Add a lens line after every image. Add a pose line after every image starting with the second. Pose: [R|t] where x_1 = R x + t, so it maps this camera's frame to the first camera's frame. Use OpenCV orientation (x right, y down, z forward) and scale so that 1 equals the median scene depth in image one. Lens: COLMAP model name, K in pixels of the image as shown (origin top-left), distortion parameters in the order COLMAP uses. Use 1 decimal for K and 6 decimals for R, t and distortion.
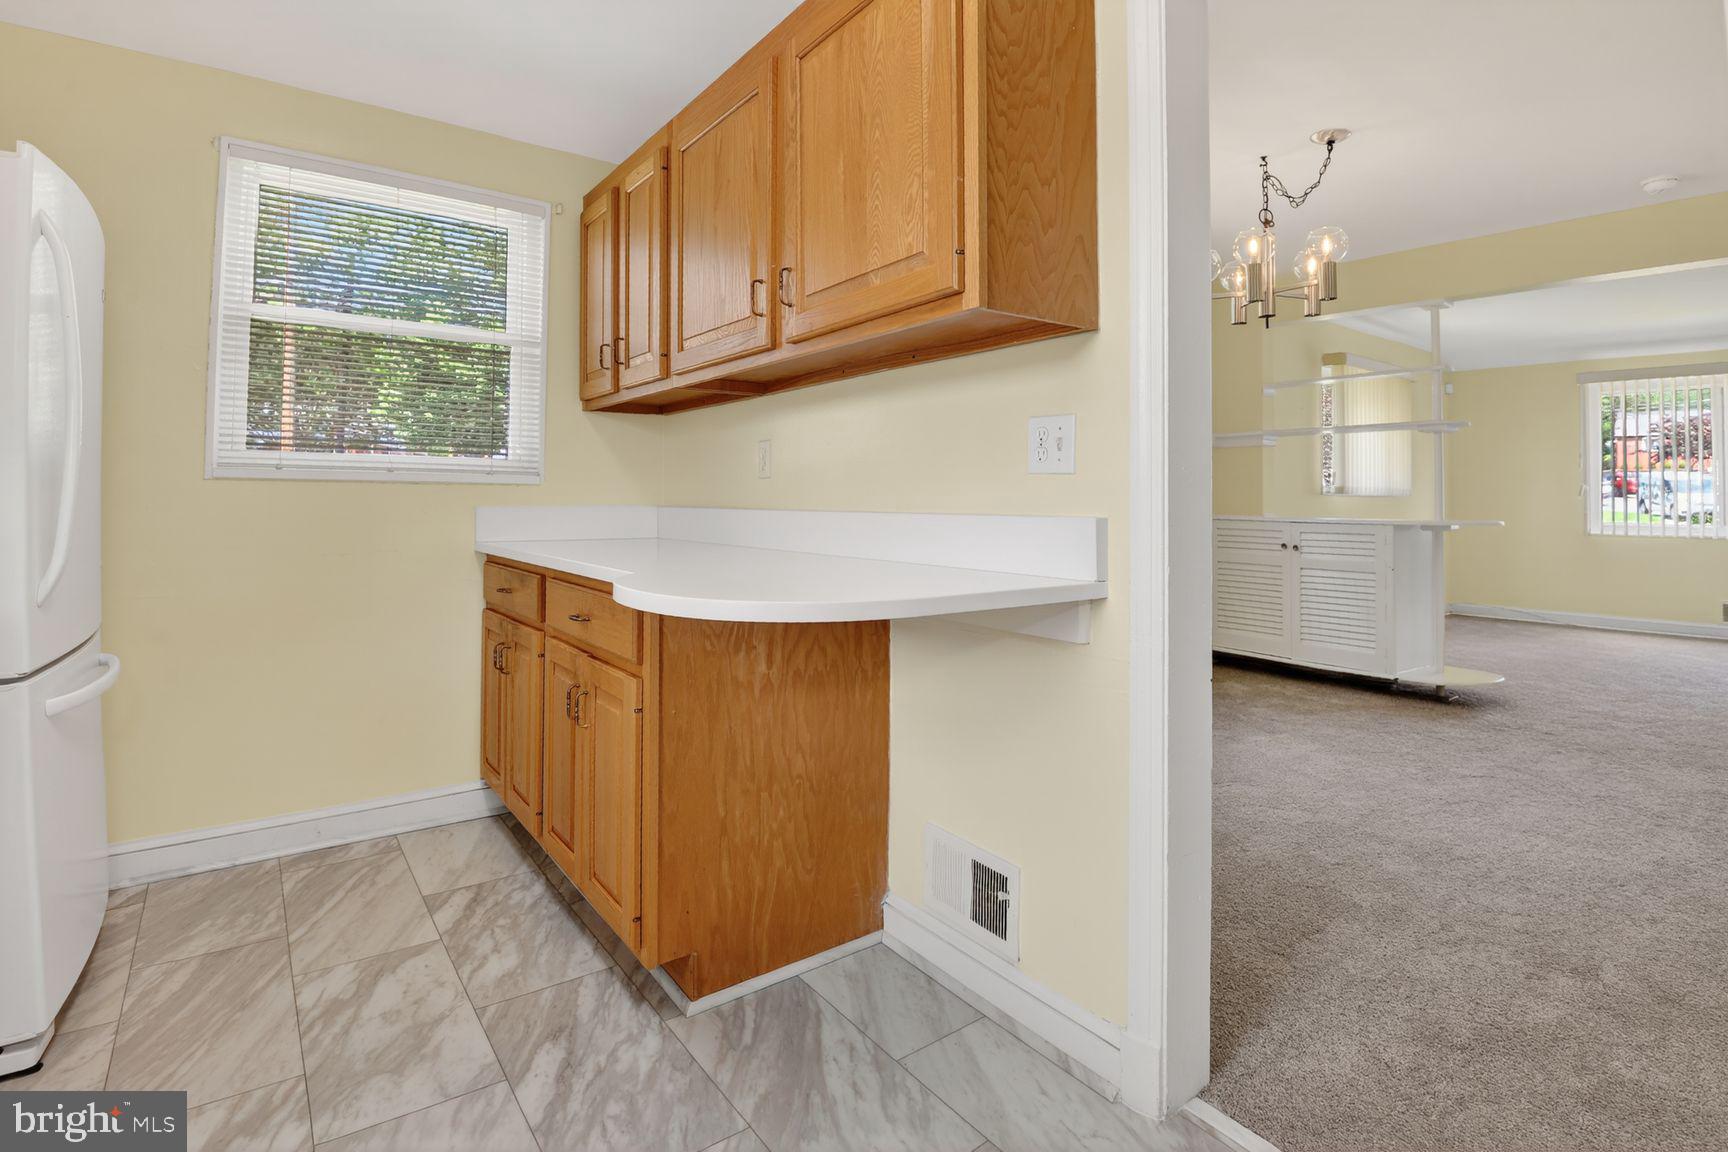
lens RADIAL K [[839.1, 0, 856.6], [0, 839.1, 479.9], [0, 0, 1]] dist [-0.022742, -0.010371]
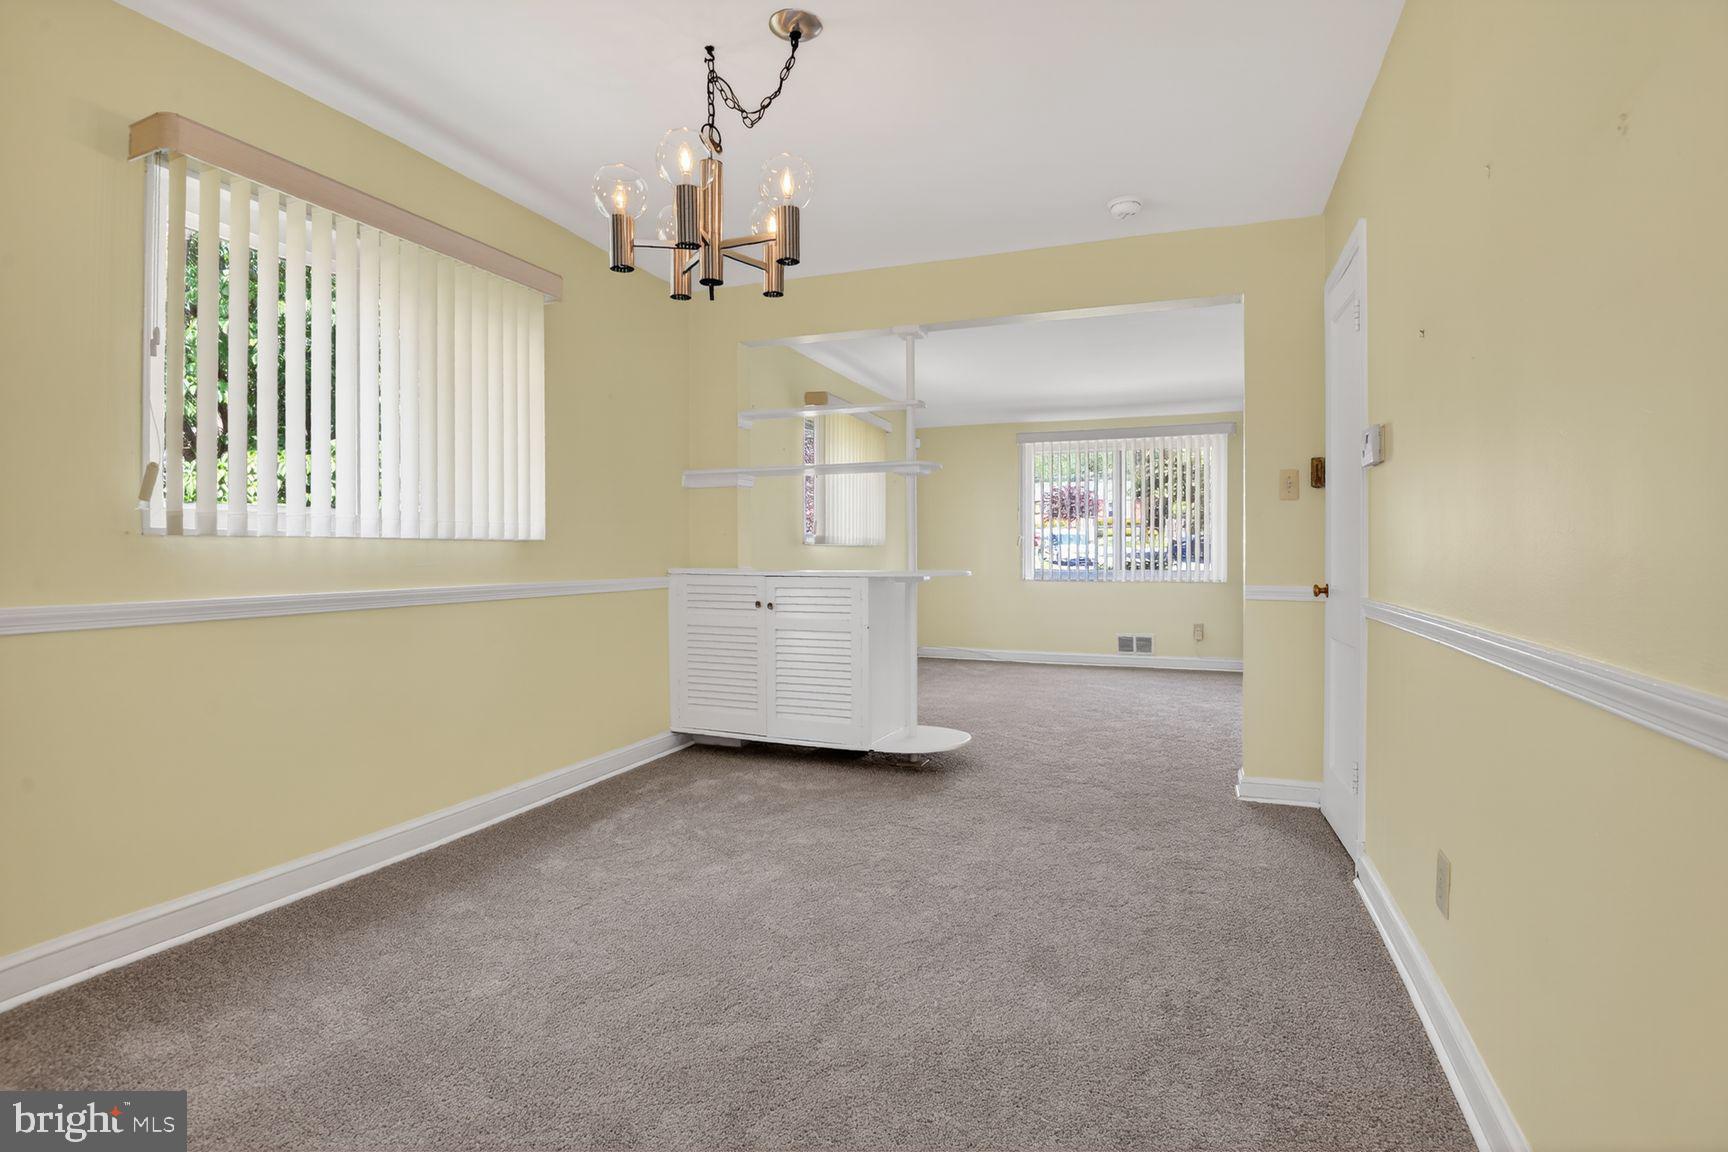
lens RADIAL K [[839.1, 0, 865.3], [0, 839.1, 563.8], [0, 0, 1]] dist [-0.022742, -0.010371]
pose [[0.844243, -0.013909, 0.535780, 0.155938], [-0.006399, 0.999330, 0.036026, 0.006832], [-0.535922, -0.033843, 0.843589, 0.234713]]
